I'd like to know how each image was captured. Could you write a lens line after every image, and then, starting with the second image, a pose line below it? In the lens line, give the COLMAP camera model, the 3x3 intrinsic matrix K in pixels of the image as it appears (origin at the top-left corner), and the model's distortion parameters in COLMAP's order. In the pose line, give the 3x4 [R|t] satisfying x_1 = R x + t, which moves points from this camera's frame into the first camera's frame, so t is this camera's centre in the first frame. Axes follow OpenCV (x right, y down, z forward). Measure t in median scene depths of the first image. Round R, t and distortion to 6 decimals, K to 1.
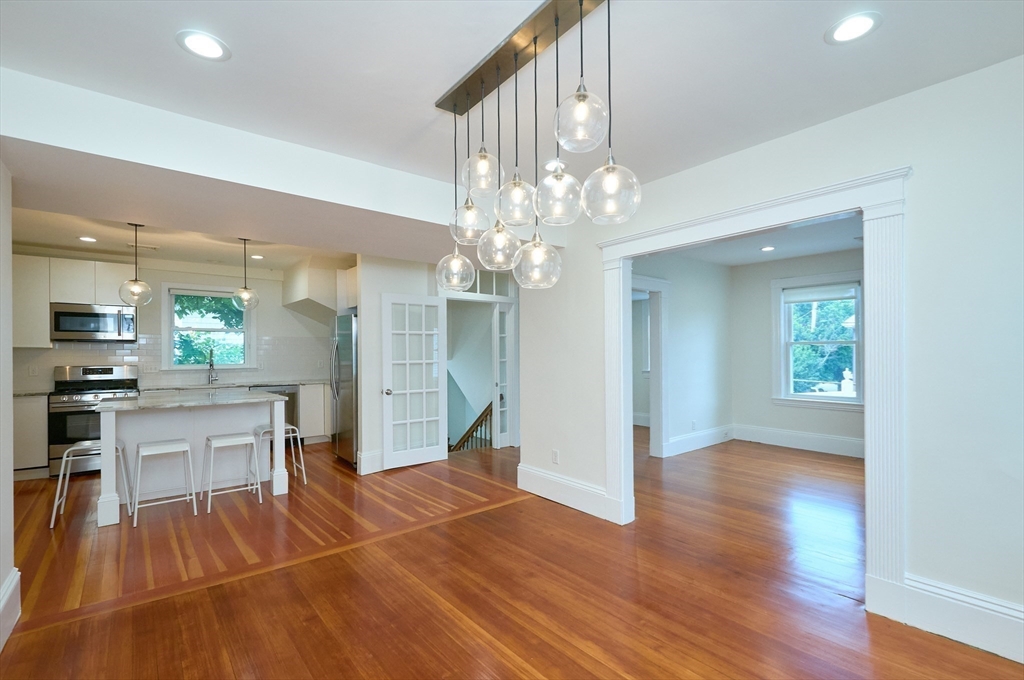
lens RADIAL K [[464.3, 0, 516.1], [0, 464.3, 355.5], [0, 0, 1]] dist [-0.000801, -0.000179]
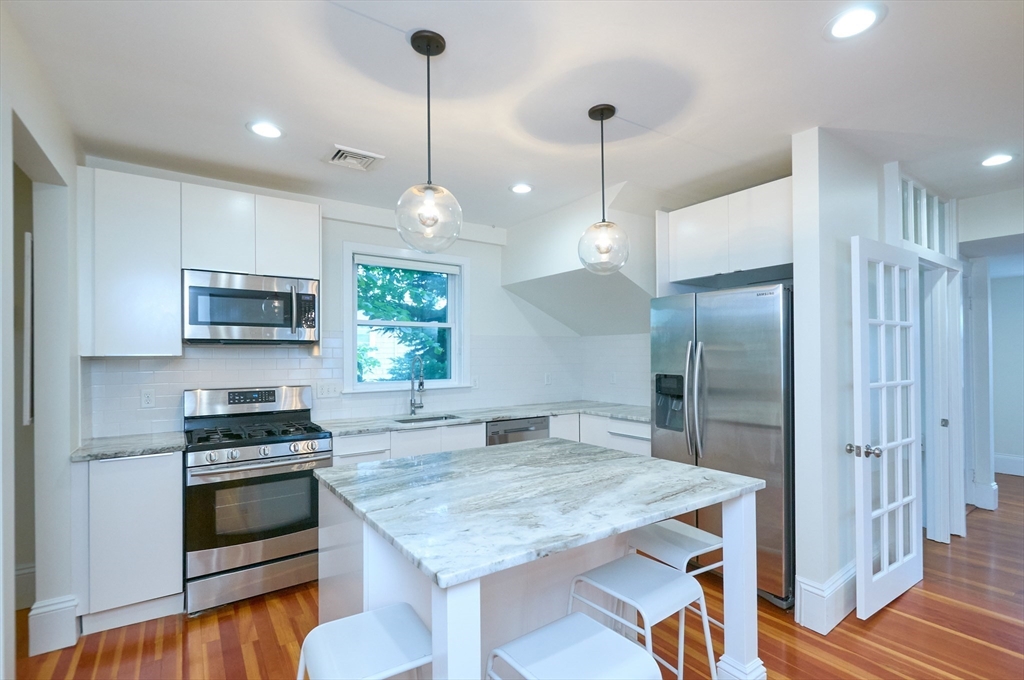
lens RADIAL K [[464.3, 0, 516.1], [0, 464.3, 355.5], [0, 0, 1]] dist [-0.000801, -0.000179]
pose [[0.996489, -0.000406, -0.083720, -0.611206], [-0.000210, 0.999973, -0.007344, -0.013885], [0.083721, 0.007336, 0.996462, 0.532013]]
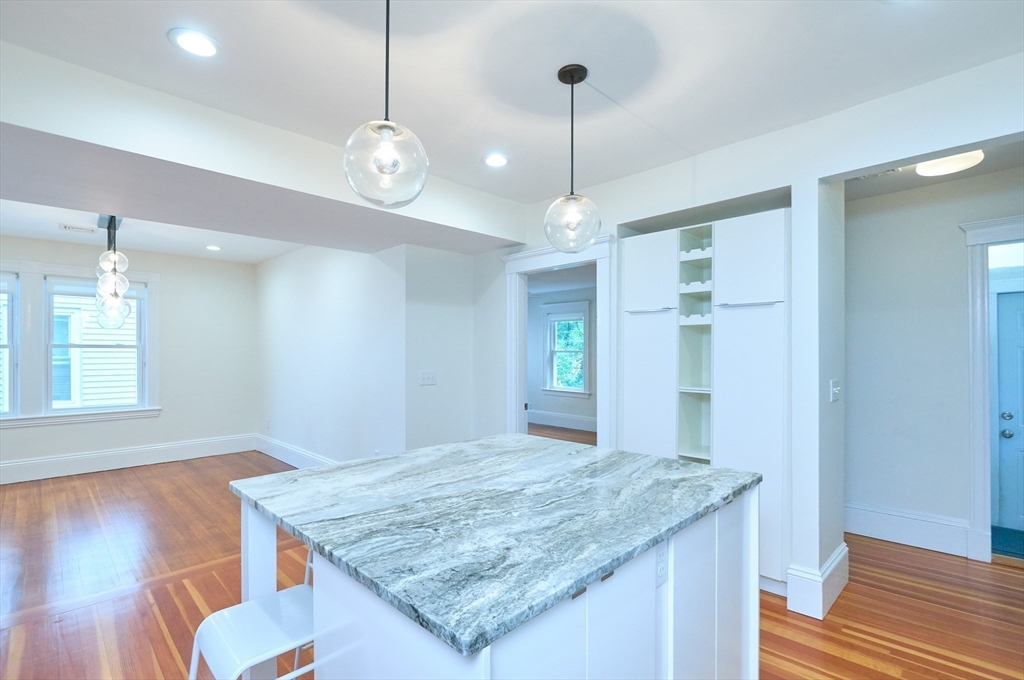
lens RADIAL K [[476.8, 0, 510.0], [0, 476.8, 351.6], [0, 0, 1]] dist [0.000258, 0.000061]
pose [[-0.996164, 0.009499, -0.086986, -0.612652], [0.009229, 0.999951, 0.003506, -0.007429], [0.087016, 0.002690, -0.996203, 1.320587]]
